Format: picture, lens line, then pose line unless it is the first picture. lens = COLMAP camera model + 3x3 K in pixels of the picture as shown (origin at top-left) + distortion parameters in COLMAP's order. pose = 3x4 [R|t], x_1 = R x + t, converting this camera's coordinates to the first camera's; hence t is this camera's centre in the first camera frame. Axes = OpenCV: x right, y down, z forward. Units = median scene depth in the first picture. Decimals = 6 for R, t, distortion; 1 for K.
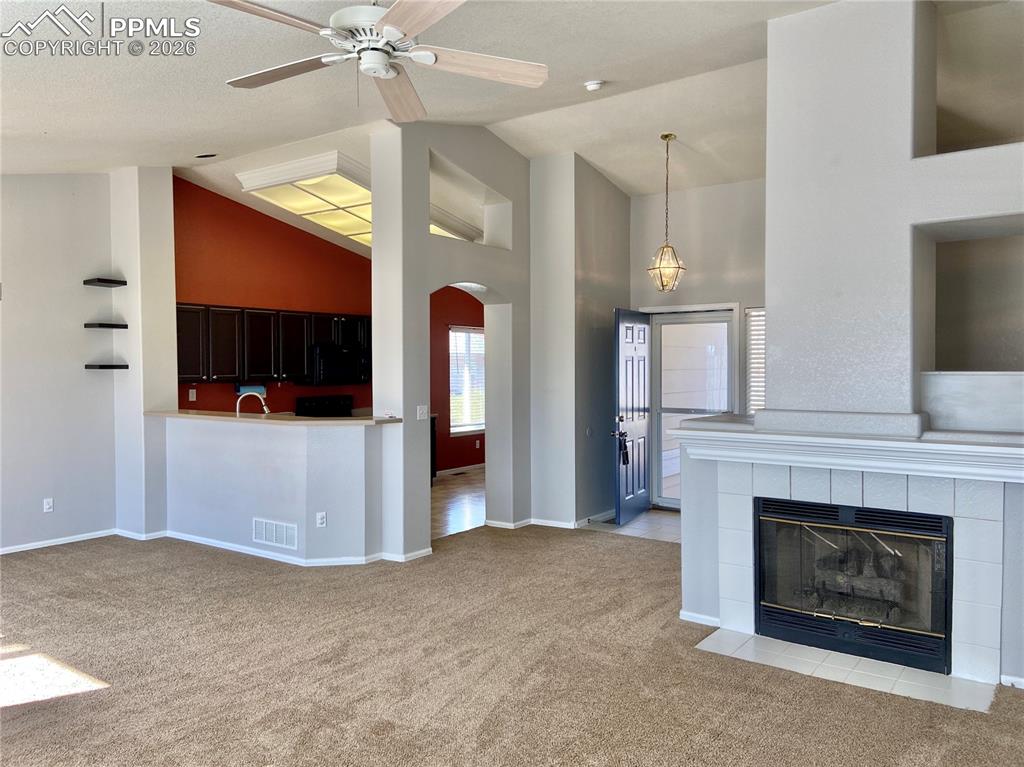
lens RADIAL K [[774.0, 0, 517.9], [0, 774.0, 379.3], [0, 0, 1]] dist [0.096000, -0.108917]
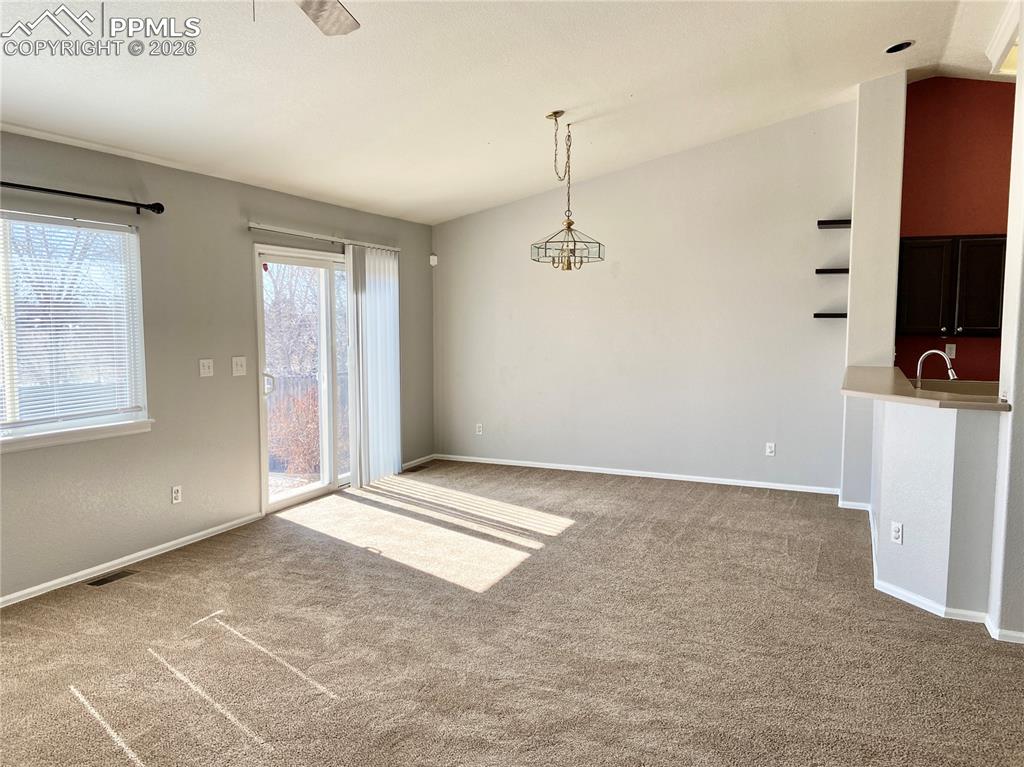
lens RADIAL K [[774.0, 0, 519.9], [0, 774.0, 381.4], [0, 0, 1]] dist [0.096000, -0.108917]
pose [[0.216017, 0.089669, -0.972263, 0.444117], [-0.024377, 0.995959, 0.086438, -0.012997], [0.976085, 0.005029, 0.217330, 0.630705]]
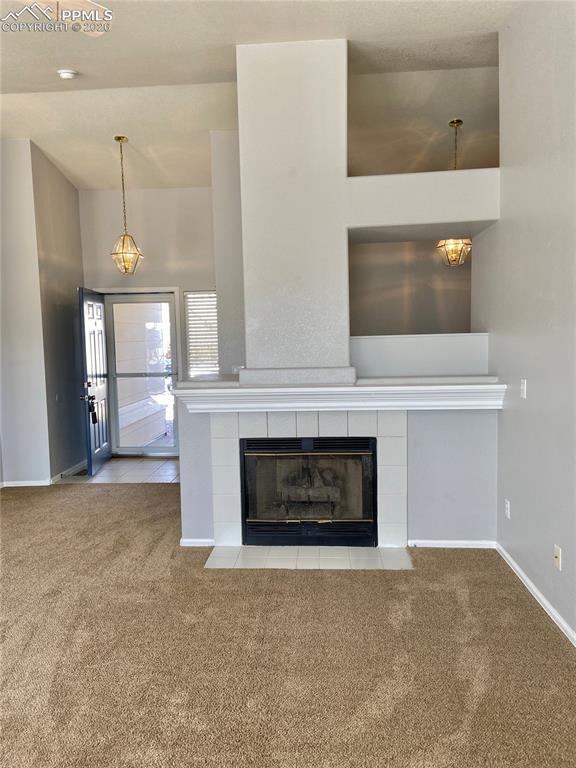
lens RADIAL K [[580.5, 0, 287.8], [0, 580.5, 382.2], [0, 0, 1]] dist [0.096000, -0.108917]
pose [[0.848136, -0.057546, 0.526644, -0.117383], [0.029395, 0.997663, 0.061675, 0.004143], [-0.528963, -0.036828, 0.847846, 0.165359]]
